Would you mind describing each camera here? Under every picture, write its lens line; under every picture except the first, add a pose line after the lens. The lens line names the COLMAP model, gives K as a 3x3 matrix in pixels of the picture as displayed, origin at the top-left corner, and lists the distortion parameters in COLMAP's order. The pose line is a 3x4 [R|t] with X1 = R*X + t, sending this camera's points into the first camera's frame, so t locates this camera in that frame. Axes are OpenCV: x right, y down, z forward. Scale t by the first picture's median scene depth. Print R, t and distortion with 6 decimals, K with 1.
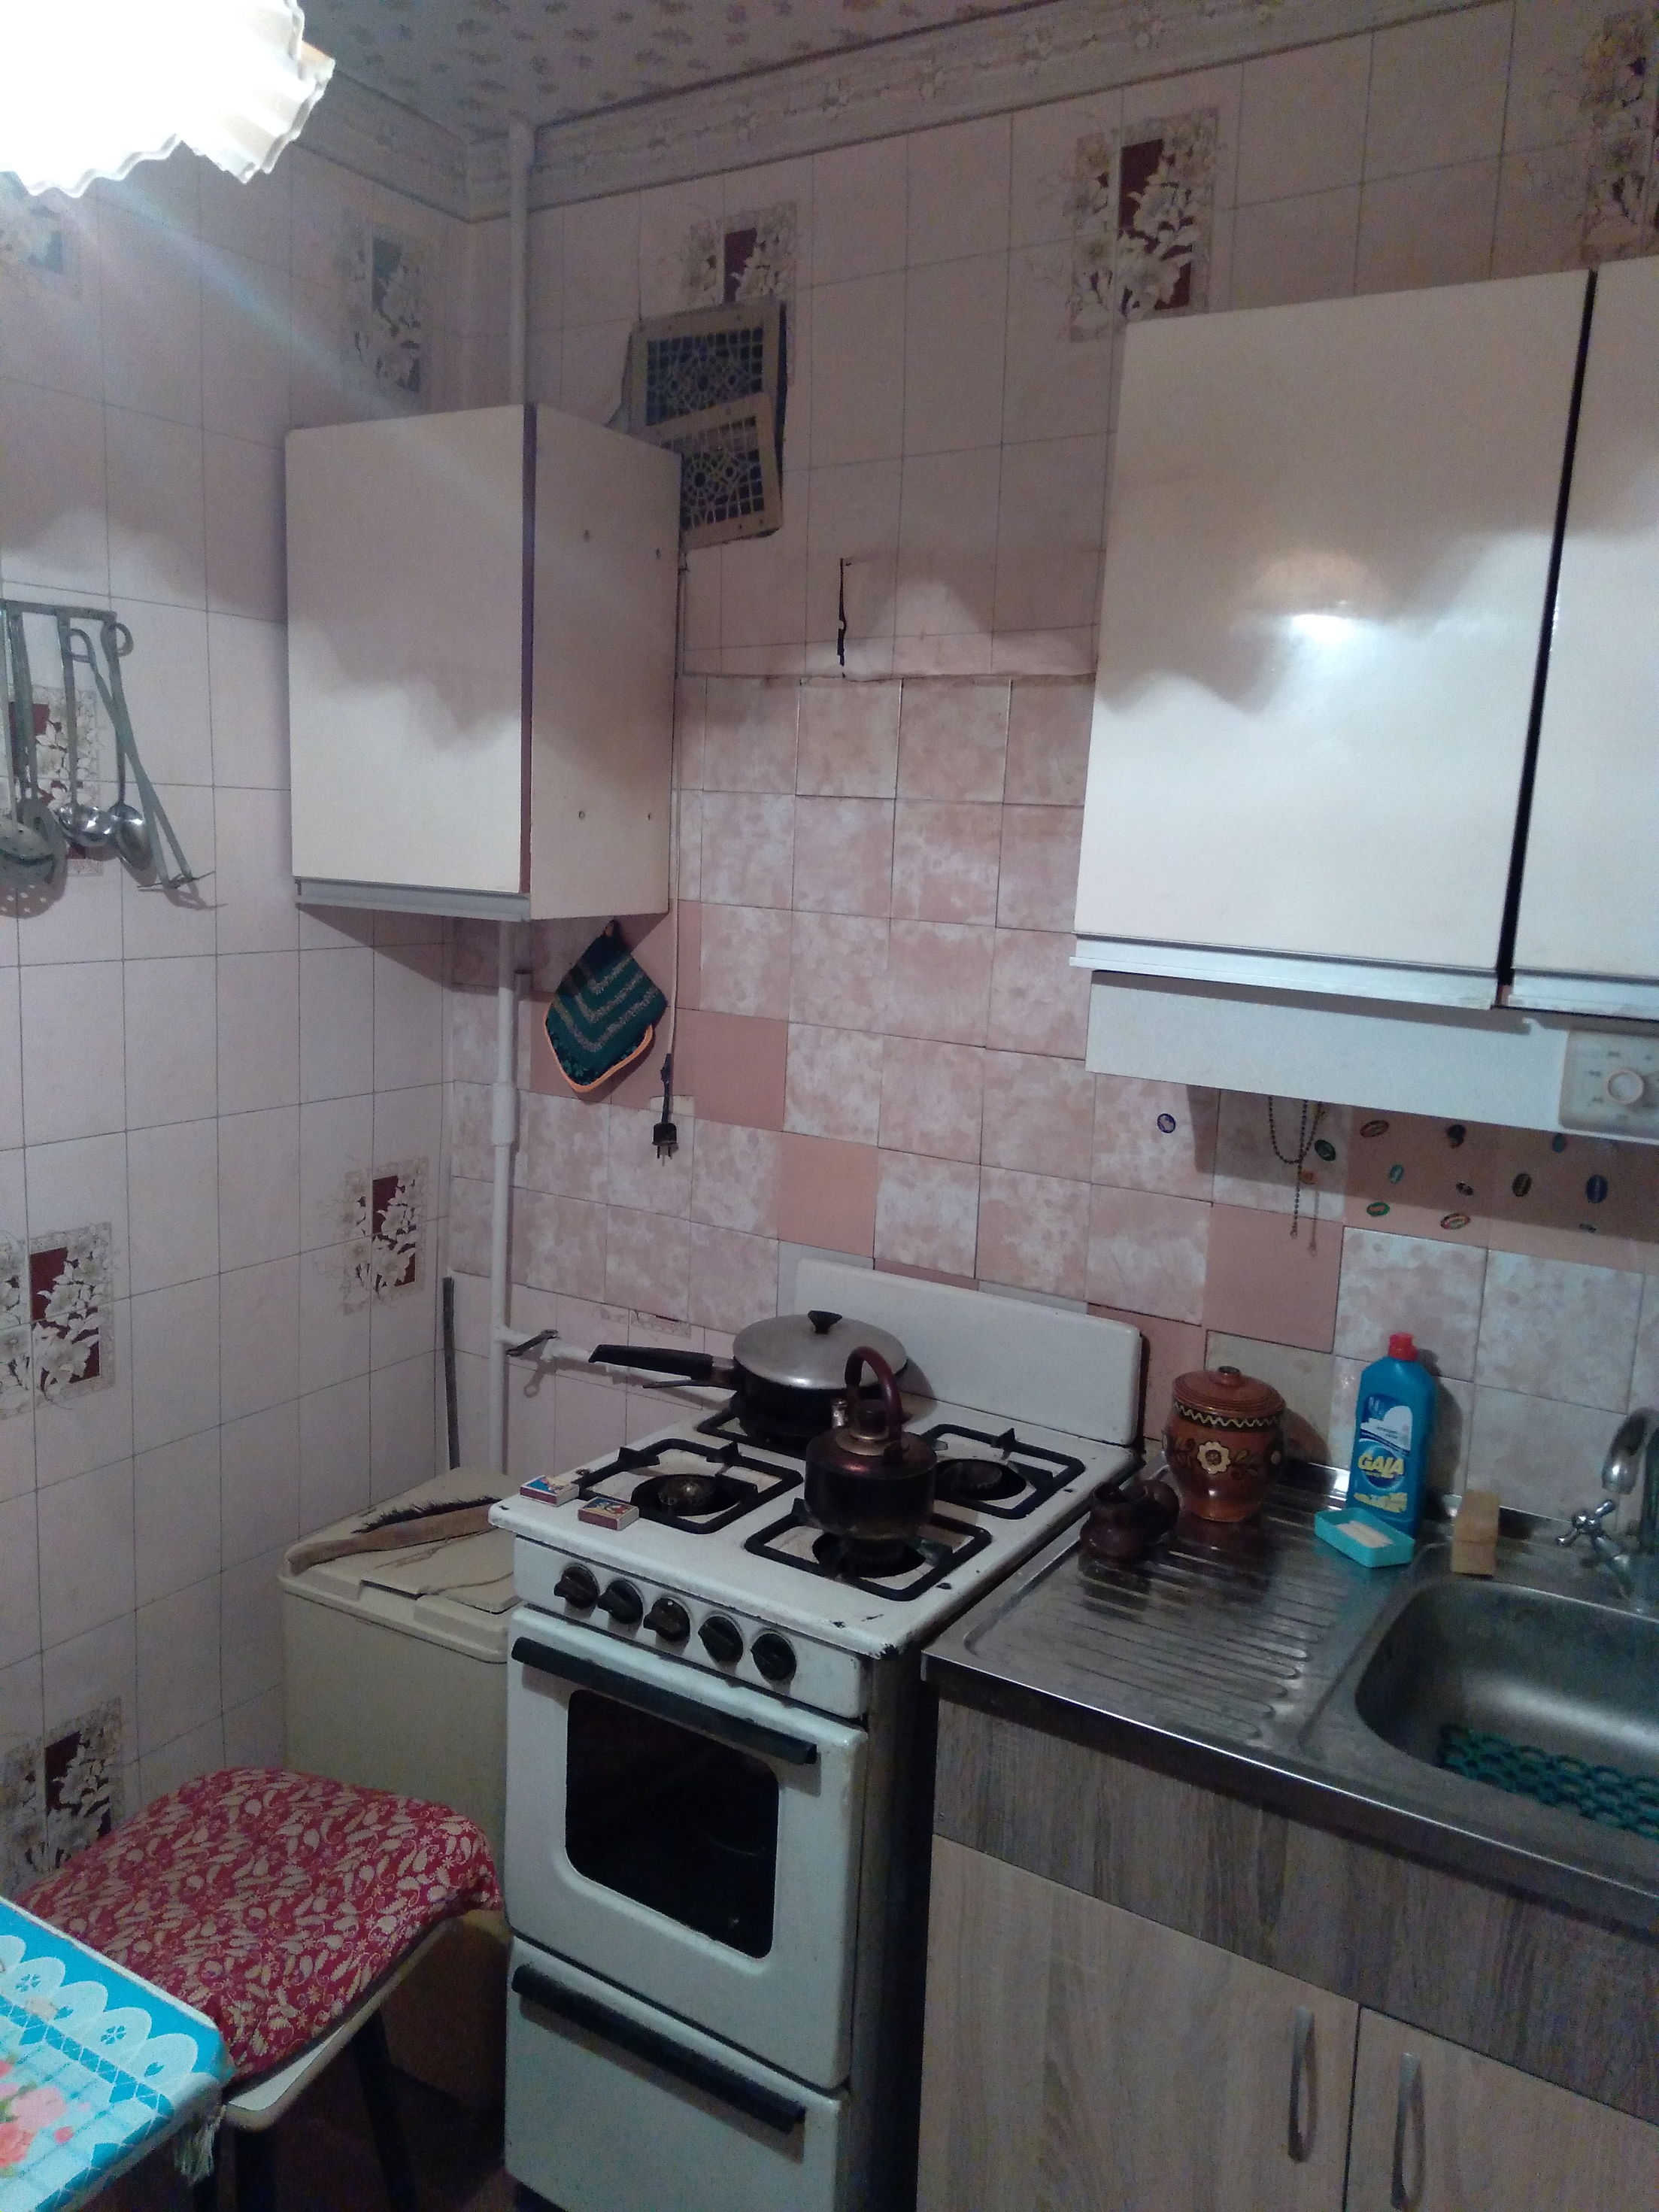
lens RADIAL K [[1657.9, 0, 838.7], [0, 1657.9, 1108.9], [0, 0, 1]] dist [-0.010369, 0.039285]
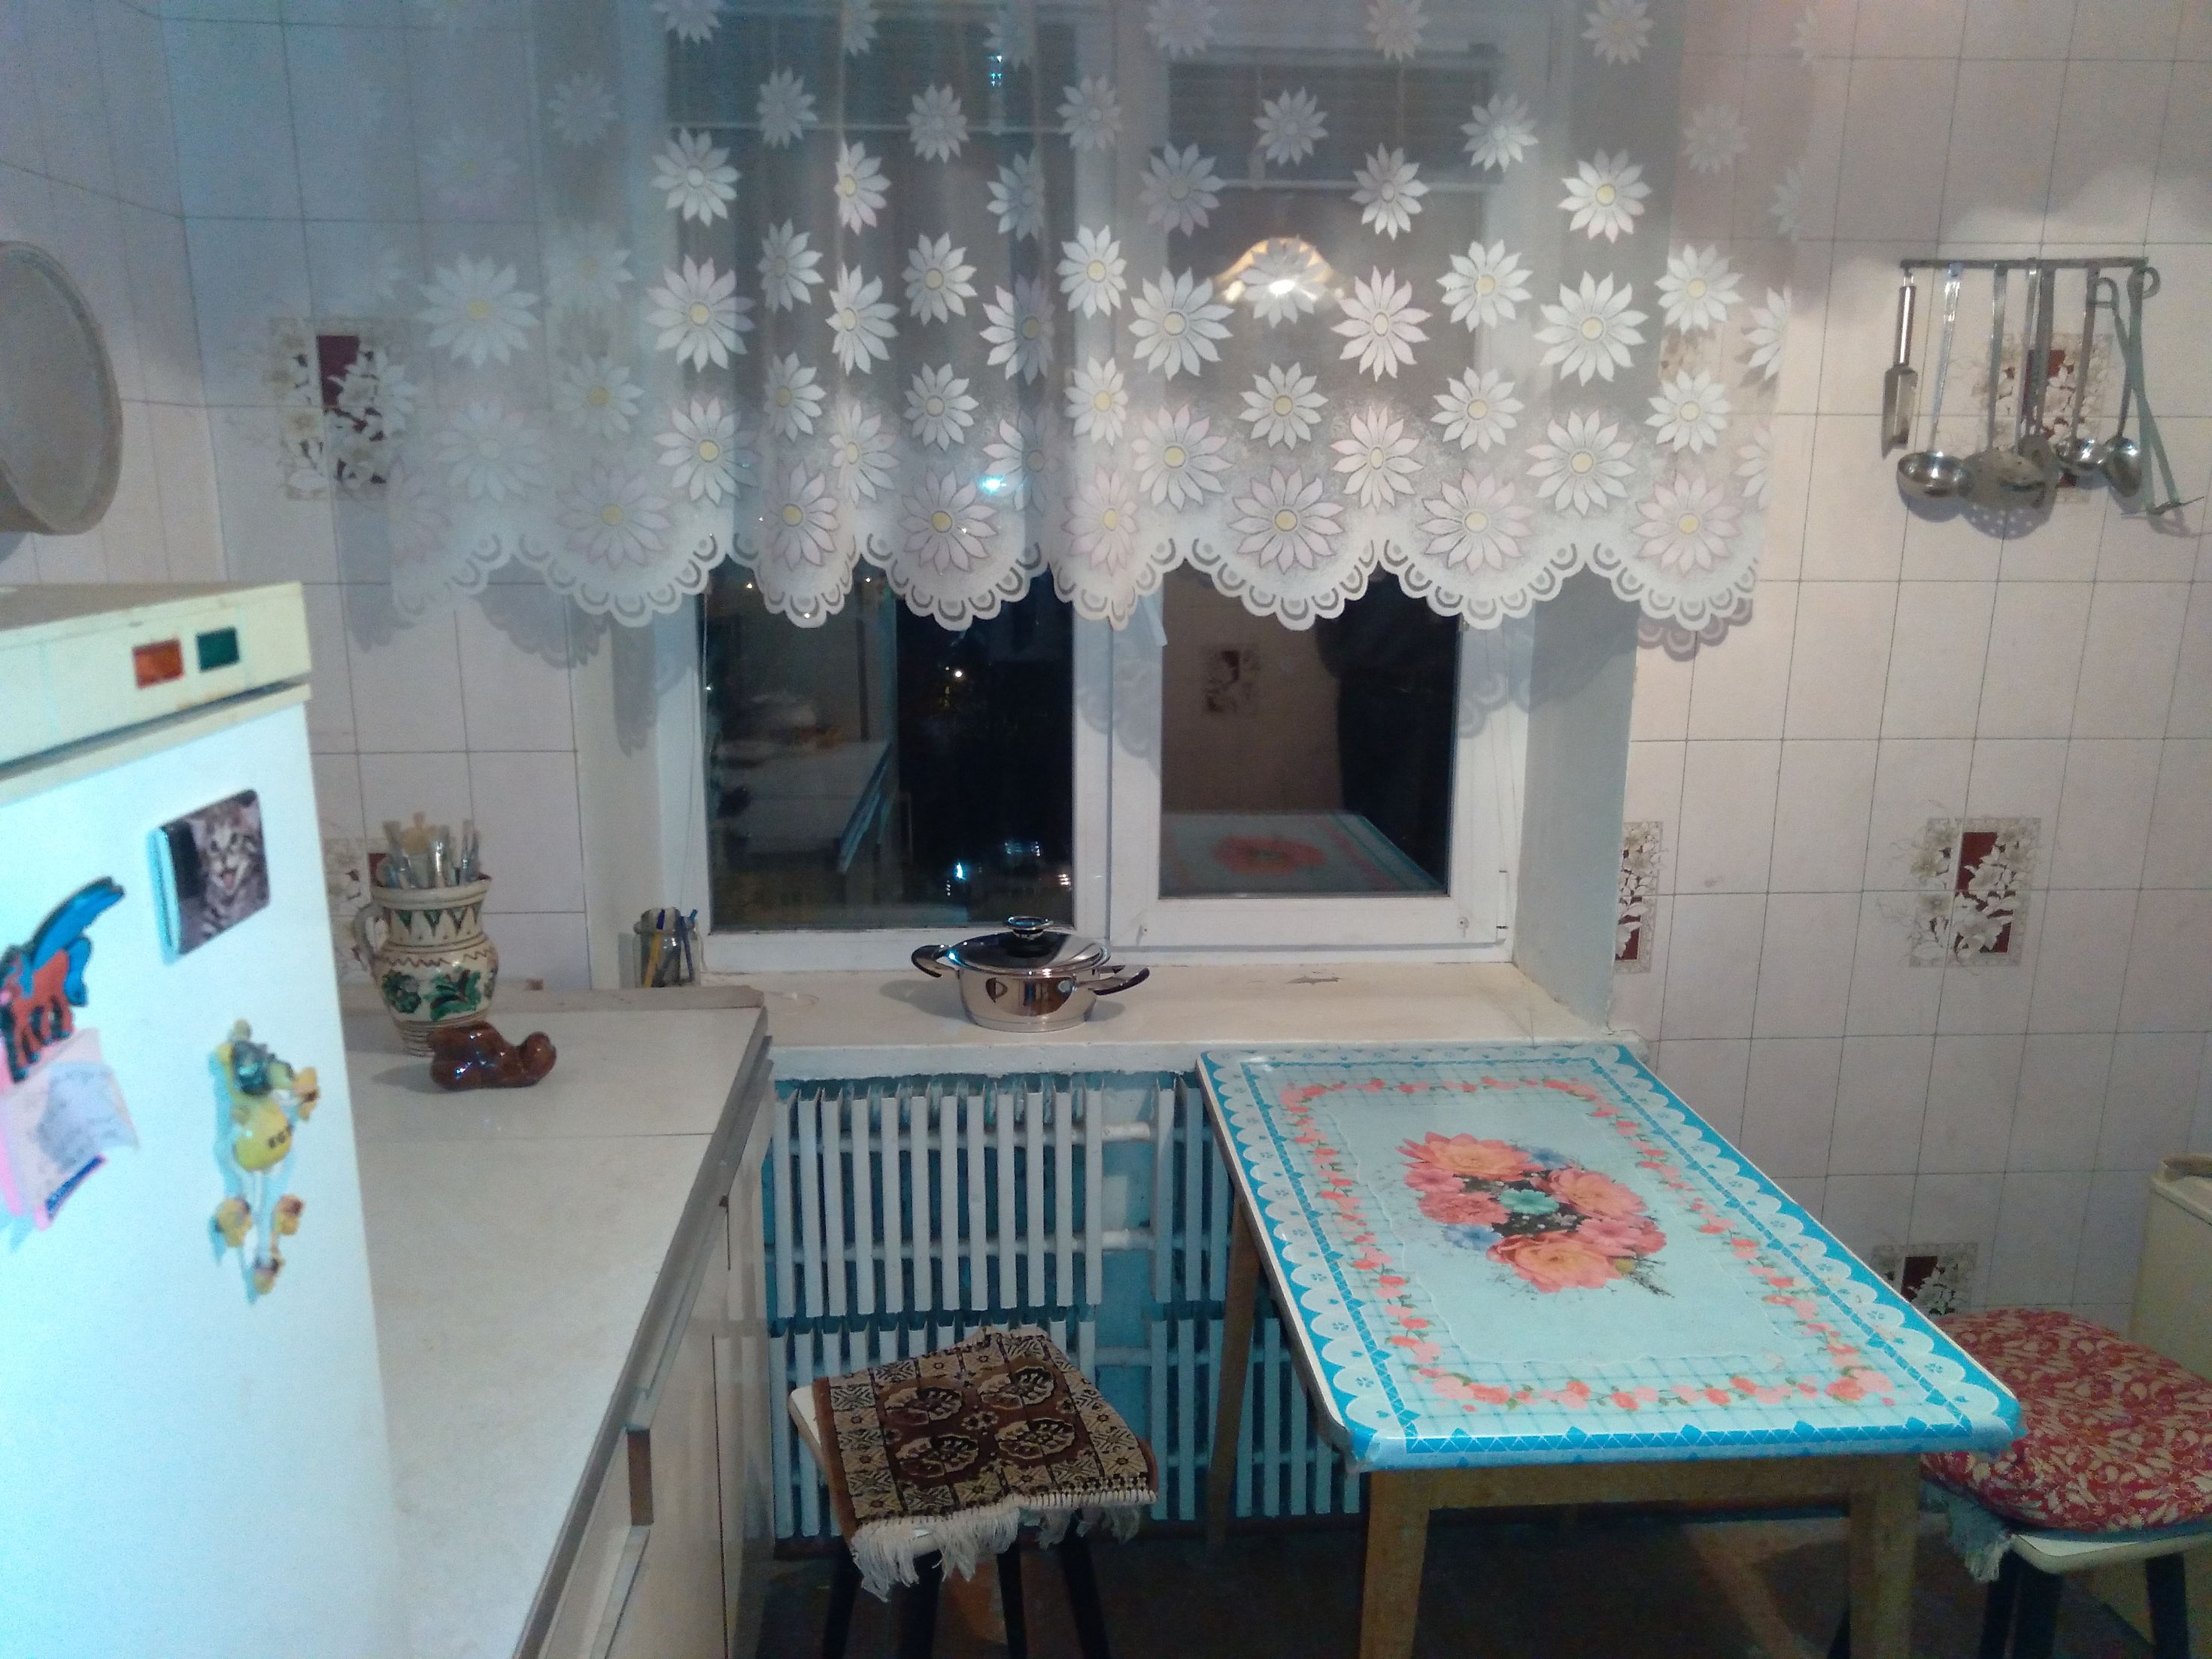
lens RADIAL K [[1657.9, 0, 1105.4], [0, 1657.9, 843.7], [0, 0, 1]] dist [-0.010369, 0.039285]
pose [[0.581608, 0.140251, -0.801287, 0.094654], [-0.126977, 0.988603, 0.080872, 0.078285], [0.803498, 0.054709, 0.592789, -0.172481]]
